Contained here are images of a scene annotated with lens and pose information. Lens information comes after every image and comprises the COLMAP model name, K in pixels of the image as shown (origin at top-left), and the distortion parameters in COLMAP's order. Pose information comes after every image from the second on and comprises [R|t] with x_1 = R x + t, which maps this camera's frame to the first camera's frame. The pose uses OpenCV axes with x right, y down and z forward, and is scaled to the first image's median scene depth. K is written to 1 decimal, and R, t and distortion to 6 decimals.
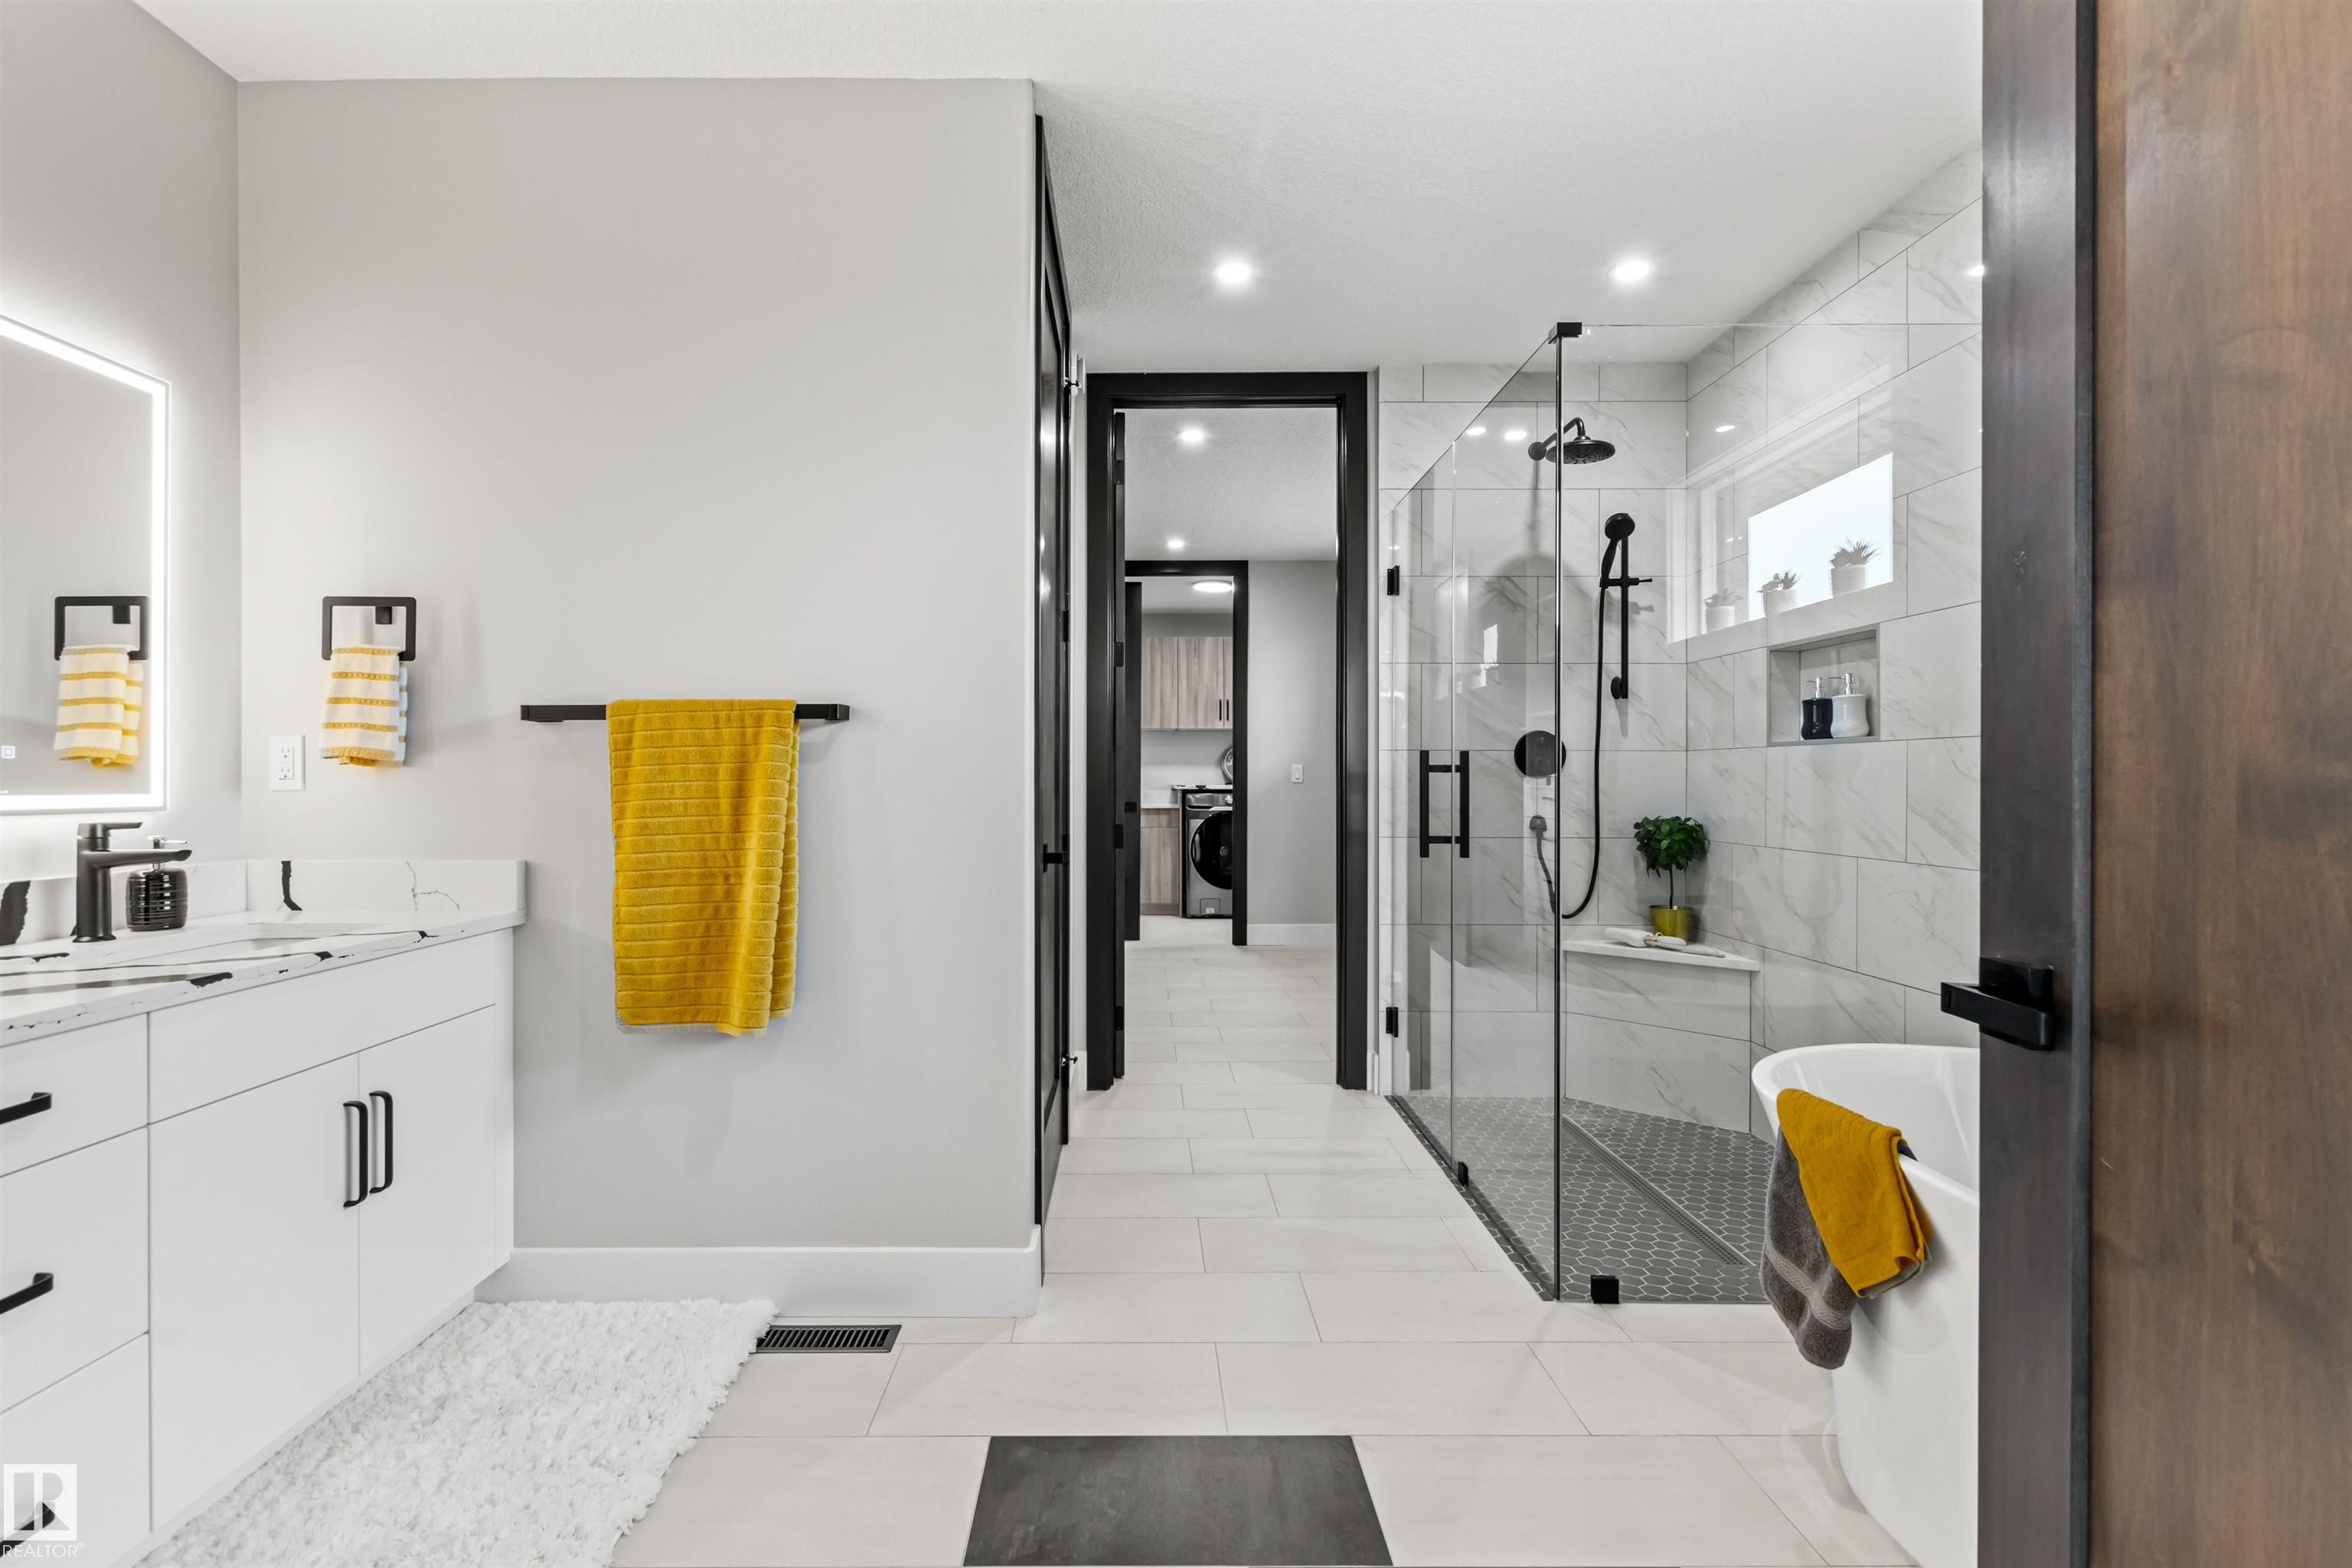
lens RADIAL K [[1101.8, 0, 1161.4], [0, 1101.8, 794.9], [0, 0, 1]] dist [0.018916, -0.009570]
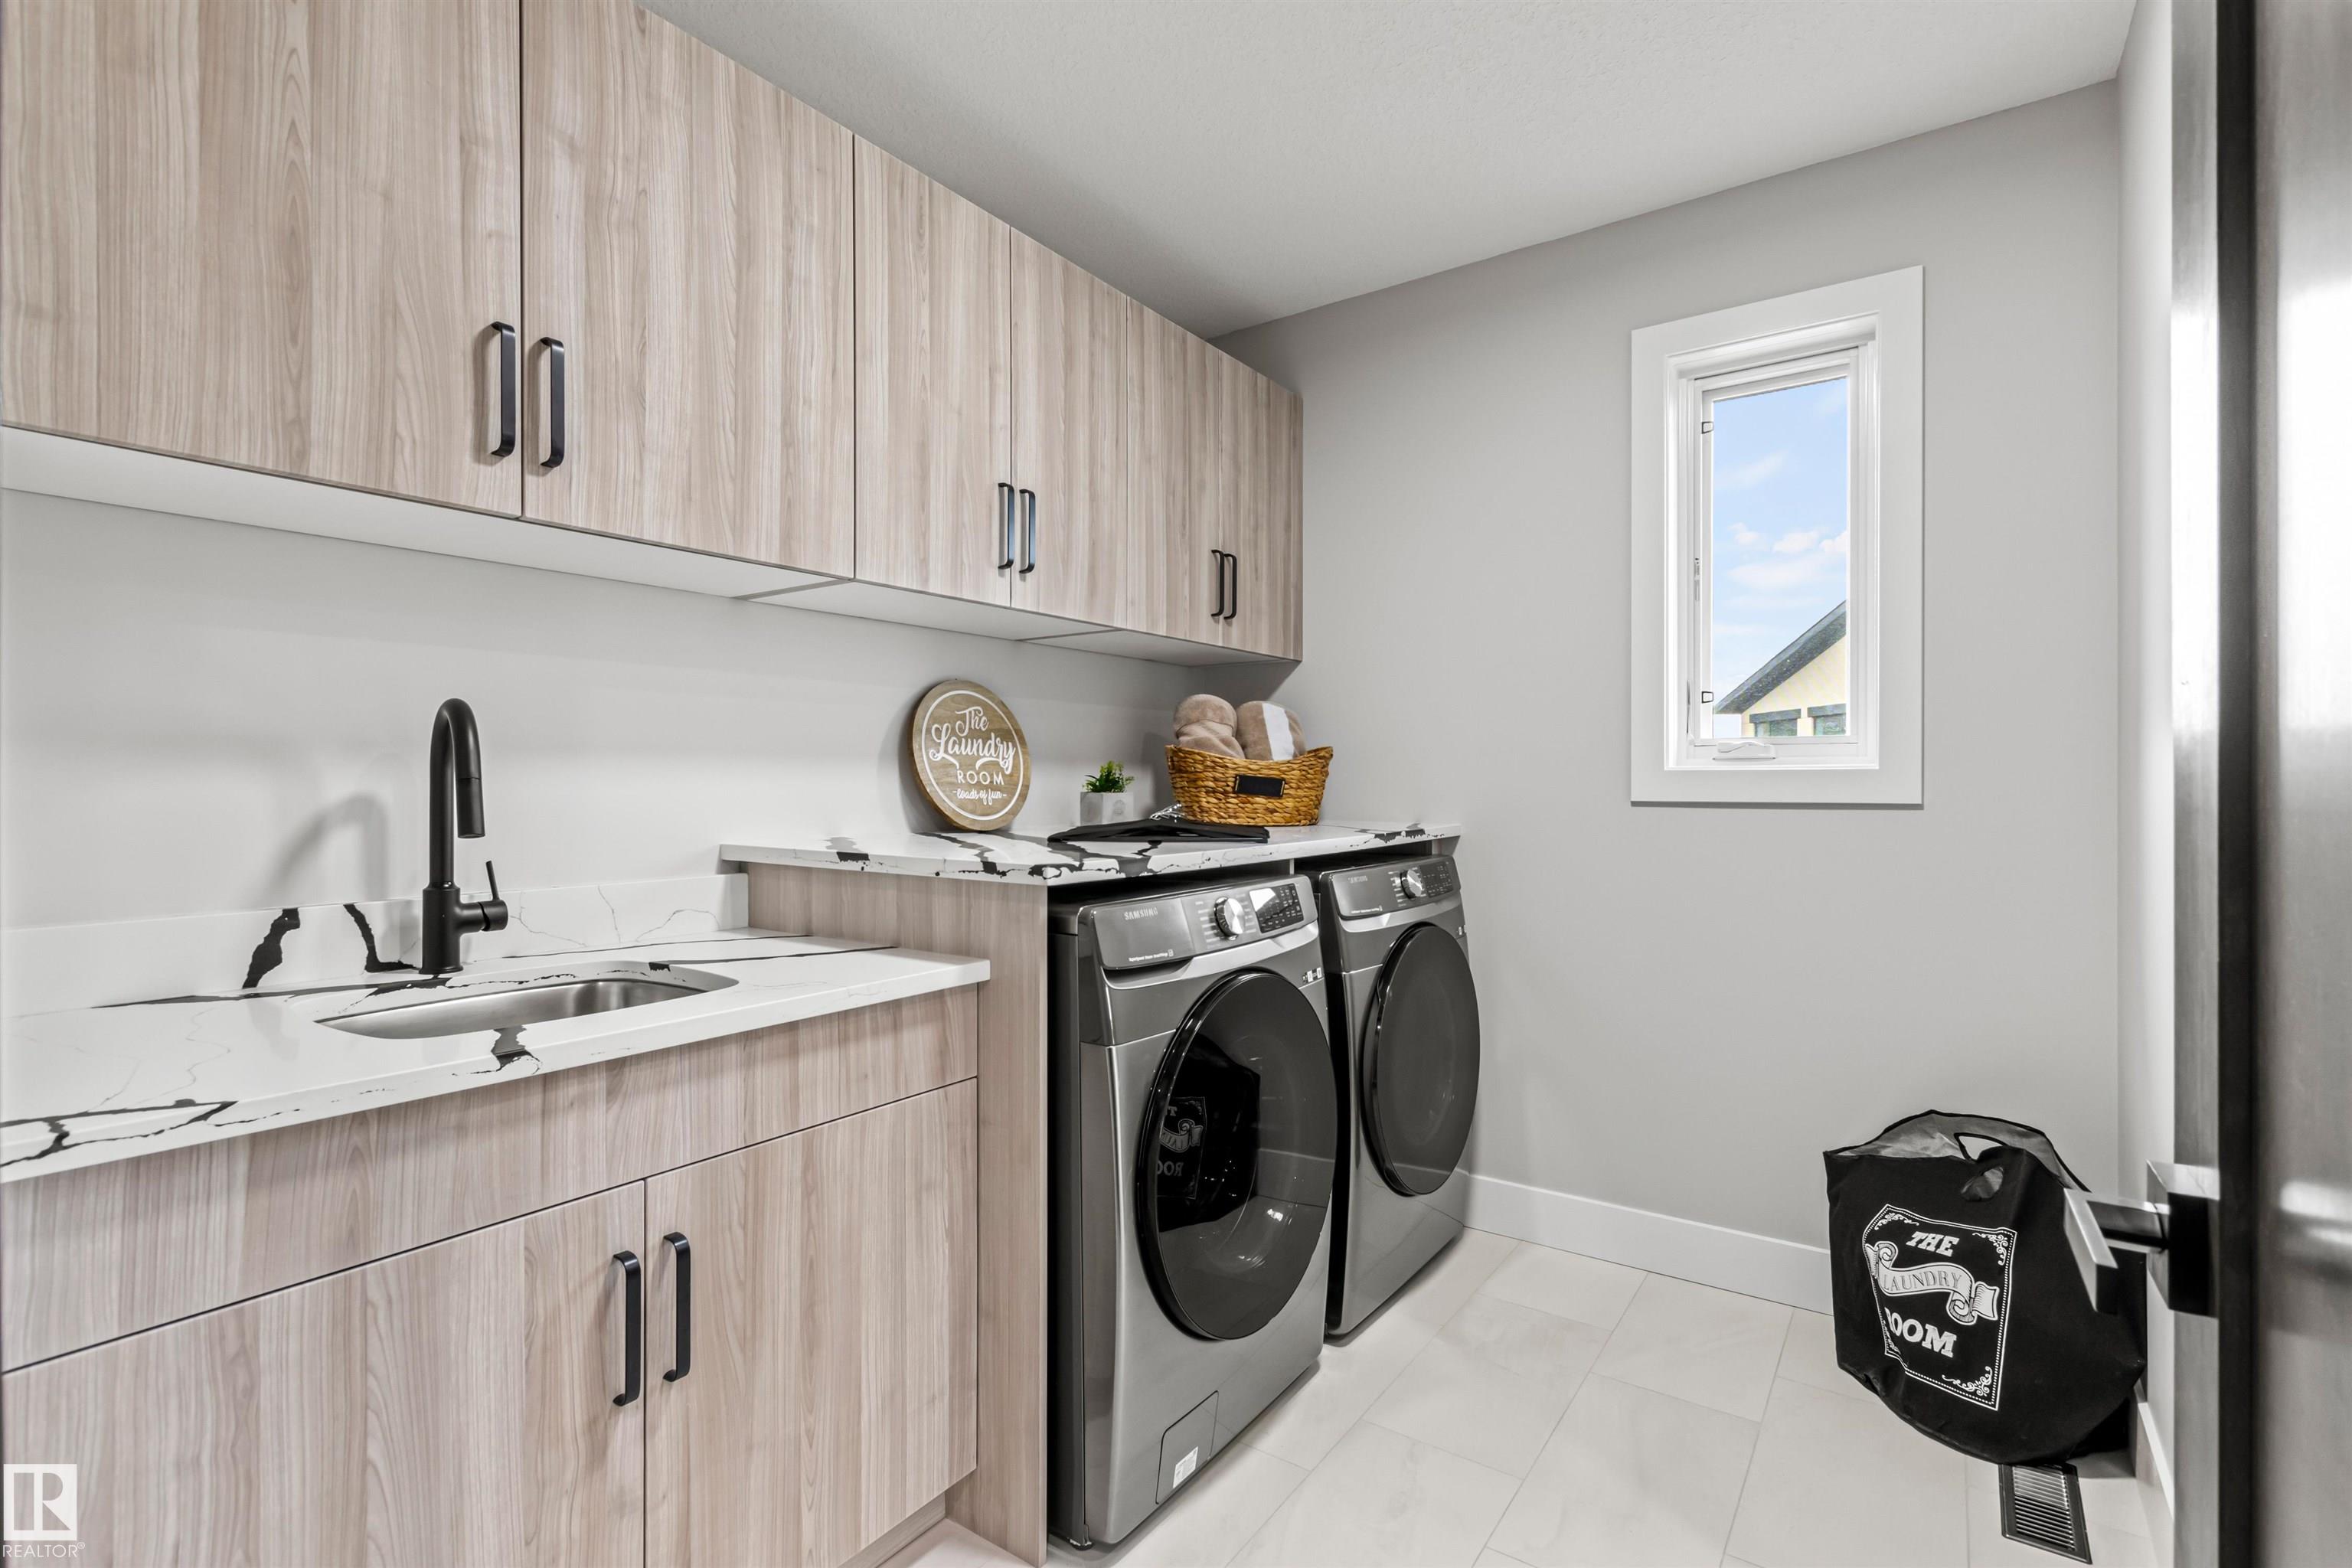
lens RADIAL K [[1094.7, 0, 1176.0], [0, 1094.7, 784.0], [0, 0, 1]] dist [0.000456, 0.000080]
pose [[0.590633, 0.002568, 0.806936, -0.344628], [0.005734, 0.999956, -0.007379, -0.059349], [-0.806920, 0.008985, 0.590593, 2.467663]]
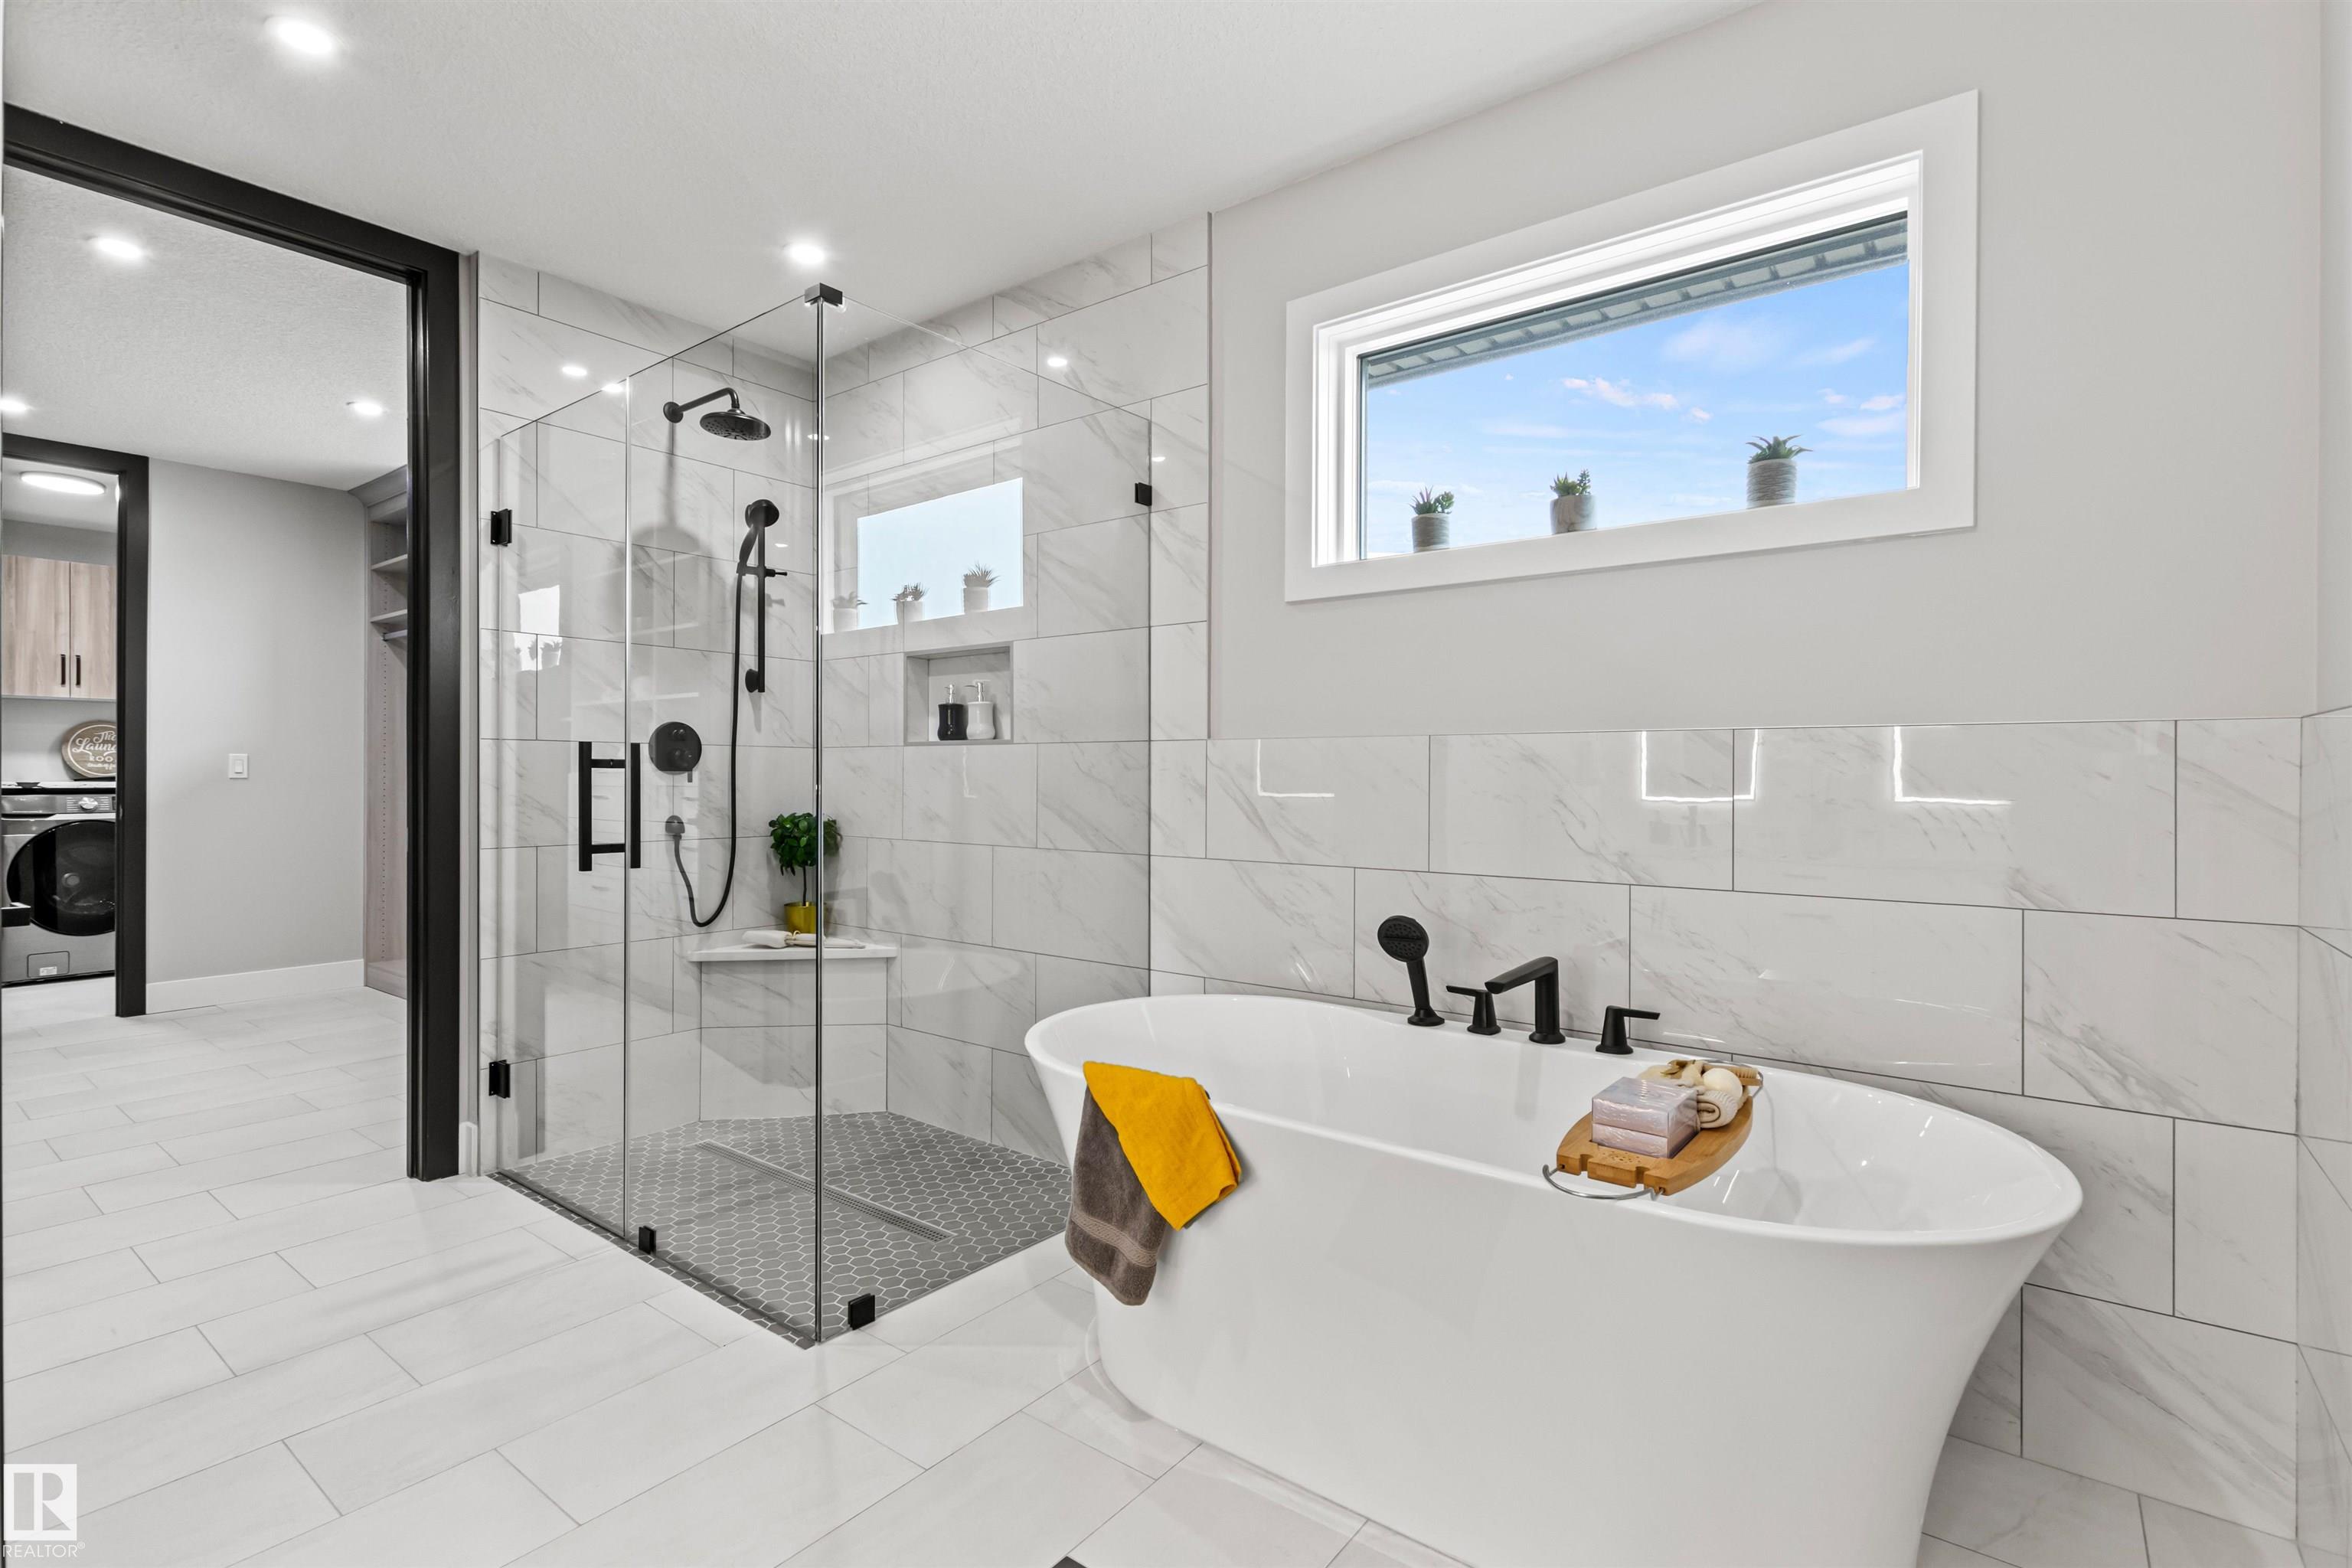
lens RADIAL K [[1094.7, 0, 1176.0], [0, 1094.7, 784.0], [0, 0, 1]] dist [0.000456, 0.000080]
pose [[0.623248, -0.004874, 0.782009, -0.134626], [0.008508, 0.999964, -0.000549, -0.004415], [-0.781978, 0.006995, 0.623267, 0.158044]]
